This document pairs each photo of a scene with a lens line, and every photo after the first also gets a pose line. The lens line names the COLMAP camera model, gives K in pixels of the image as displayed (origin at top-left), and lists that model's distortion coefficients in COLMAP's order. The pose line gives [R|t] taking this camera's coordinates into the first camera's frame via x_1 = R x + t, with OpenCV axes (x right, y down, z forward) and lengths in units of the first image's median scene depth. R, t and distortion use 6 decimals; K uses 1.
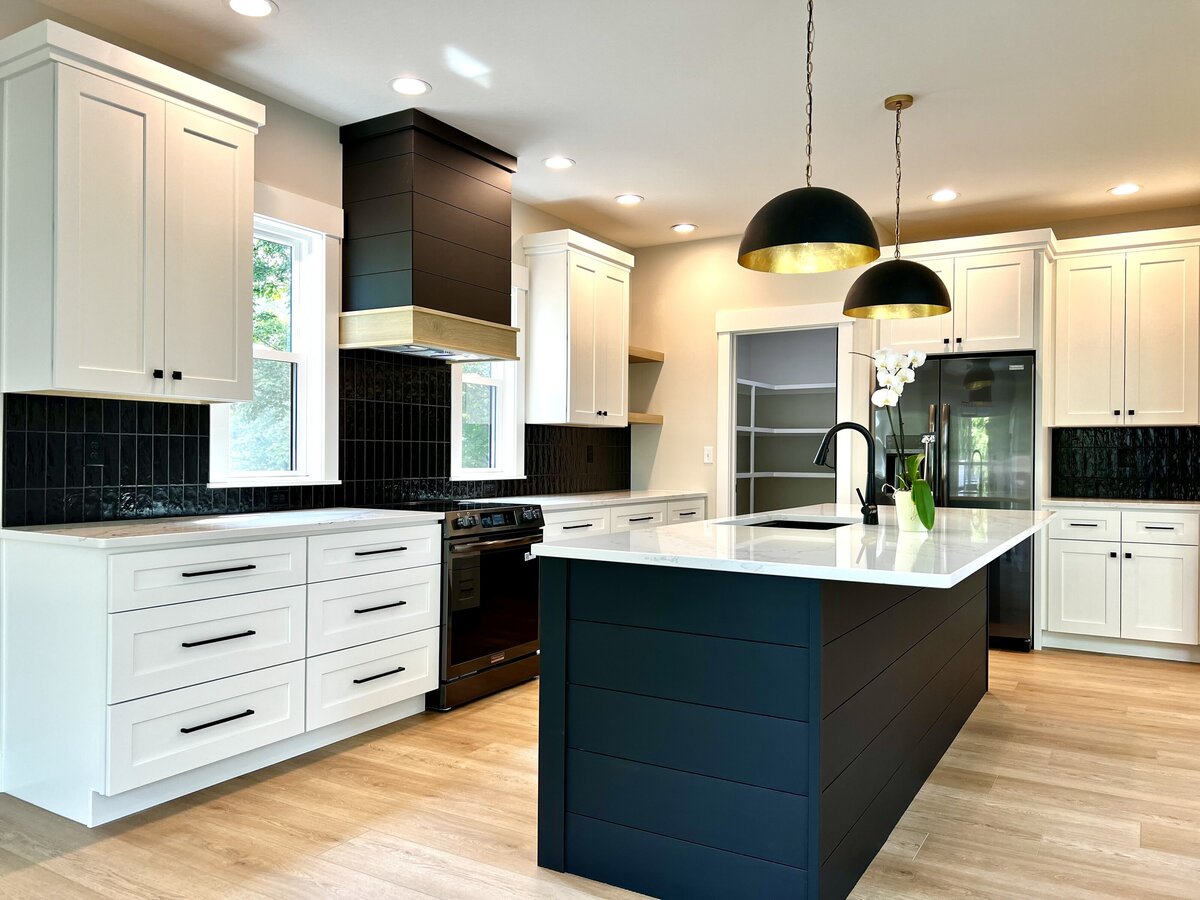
lens RADIAL K [[908.1, 0, 589.7], [0, 908.1, 453.4], [0, 0, 1]] dist [0.037263, -0.001618]
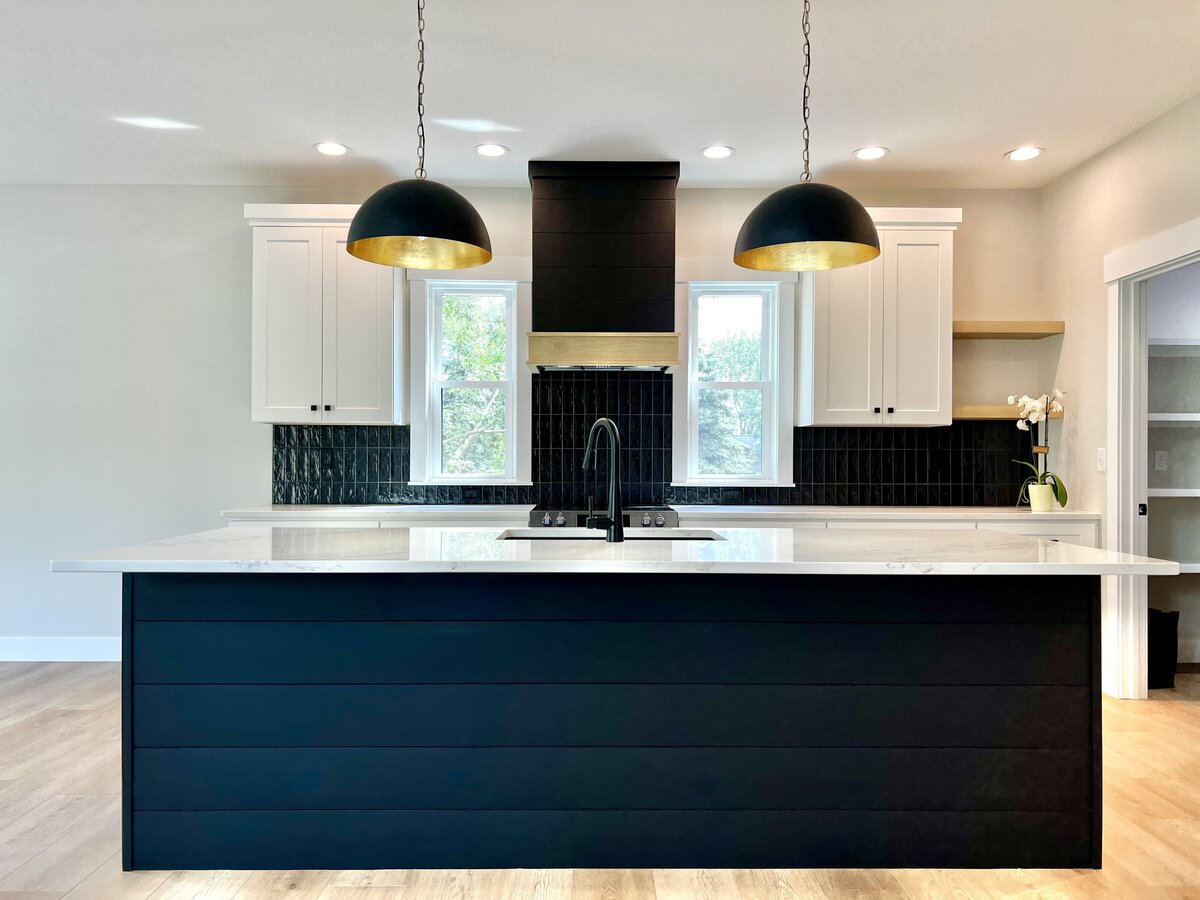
lens RADIAL K [[908.1, 0, 589.7], [0, 908.1, 453.4], [0, 0, 1]] dist [0.037263, -0.001618]
pose [[0.525973, -0.008281, -0.850461, 0.897973], [0.002194, 0.999962, -0.008380, 0.002172], [0.850498, 0.002542, 0.525972, 0.501265]]
